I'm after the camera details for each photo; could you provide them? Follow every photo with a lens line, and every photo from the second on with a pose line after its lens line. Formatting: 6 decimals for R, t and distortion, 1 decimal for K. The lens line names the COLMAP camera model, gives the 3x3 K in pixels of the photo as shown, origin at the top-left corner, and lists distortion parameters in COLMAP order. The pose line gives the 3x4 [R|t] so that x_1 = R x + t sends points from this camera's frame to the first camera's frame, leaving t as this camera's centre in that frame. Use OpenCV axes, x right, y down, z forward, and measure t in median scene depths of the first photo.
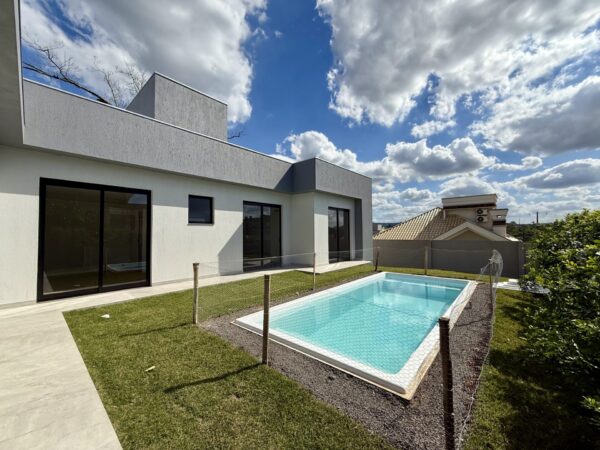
lens RADIAL K [[238.9, 0, 298.2], [0, 238.9, 224.6], [0, 0, 1]] dist [0.000265, -0.000006]
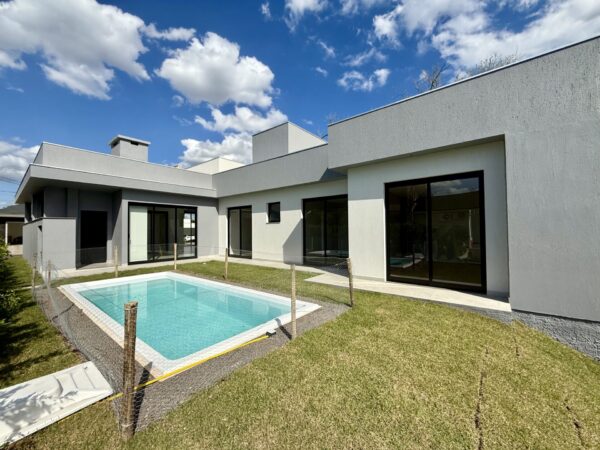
lens RADIAL K [[238.9, 0, 298.2], [0, 238.9, 224.6], [0, 0, 1]] dist [0.000265, -0.000006]
pose [[0.051123, -0.017580, -0.998538, 0.926984], [0.047820, 0.998741, -0.015135, 0.034599], [0.997547, -0.046976, 0.051899, 1.007588]]
